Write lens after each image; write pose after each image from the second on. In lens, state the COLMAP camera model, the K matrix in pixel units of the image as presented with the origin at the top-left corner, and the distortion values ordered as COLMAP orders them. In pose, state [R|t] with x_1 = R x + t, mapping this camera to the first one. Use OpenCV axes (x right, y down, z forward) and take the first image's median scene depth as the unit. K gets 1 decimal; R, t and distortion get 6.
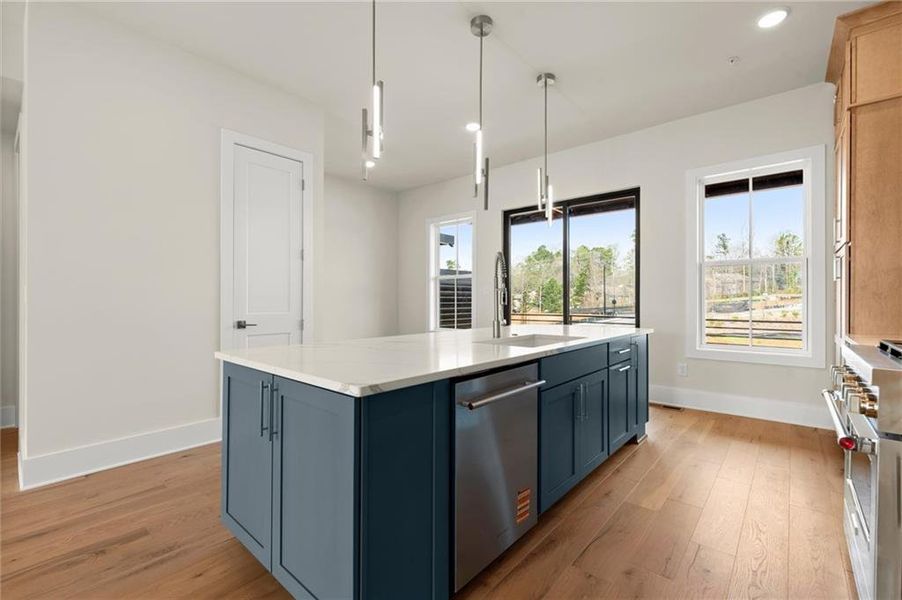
lens RADIAL K [[391.0, 0, 445.3], [0, 391.0, 300.7], [0, 0, 1]] dist [0.003279, 0.000710]
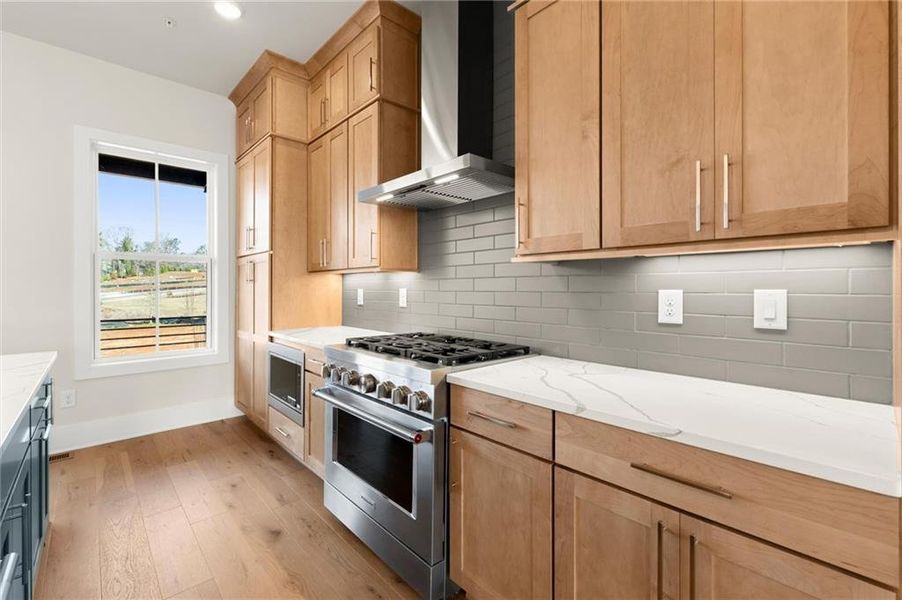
lens RADIAL K [[391.0, 0, 445.4], [0, 391.0, 287.9], [0, 0, 1]] dist [0.003279, 0.000710]
pose [[0.119371, 0.003824, 0.992842, -0.035521], [0.000449, 0.999992, -0.003905, -0.028066], [-0.992850, 0.000912, 0.119369, 0.270670]]
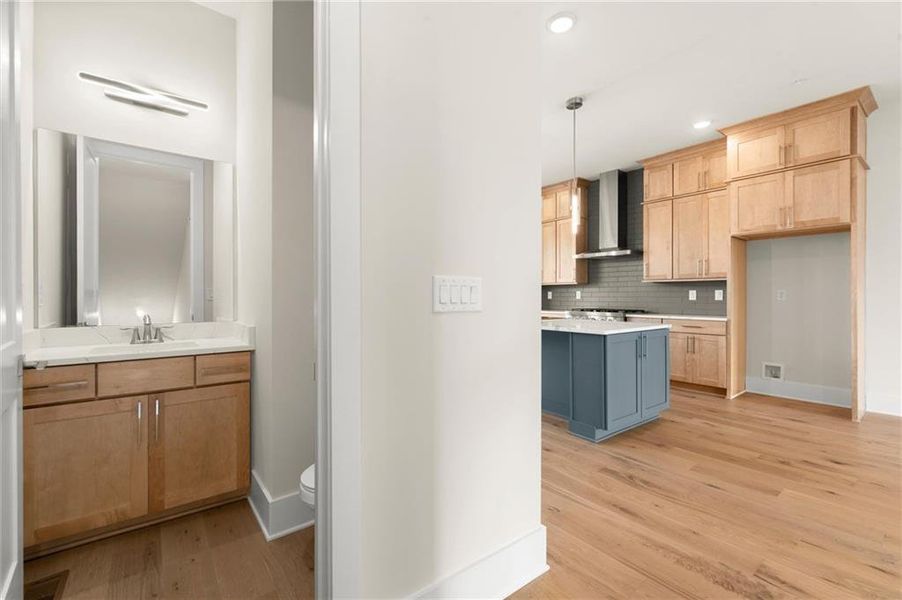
lens RADIAL K [[391.0, 0, 449.9], [0, 391.0, 297.1], [0, 0, 1]] dist [0.003279, 0.000710]
pose [[0.186956, 0.000828, 0.982368, -1.216984], [-0.002483, 0.999997, -0.000370, 0.000442], [-0.982365, -0.002370, 0.186958, 0.705604]]
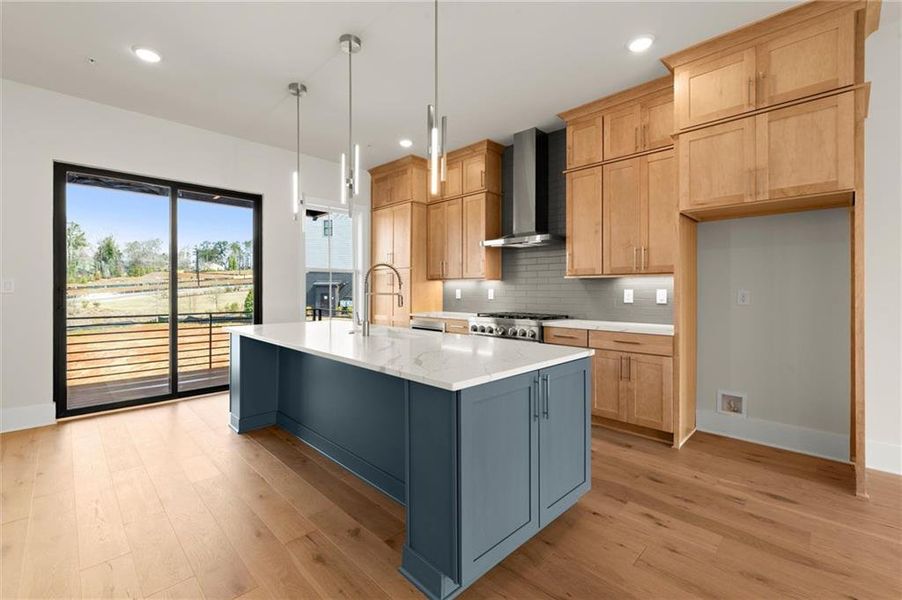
lens RADIAL K [[391.0, 0, 448.2], [0, 391.0, 291.5], [0, 0, 1]] dist [0.003279, 0.000710]
pose [[0.068663, -0.000053, 0.997640, -0.720223], [-0.002609, 0.999997, 0.000233, -0.021713], [-0.997636, -0.002619, 0.068663, 0.509400]]
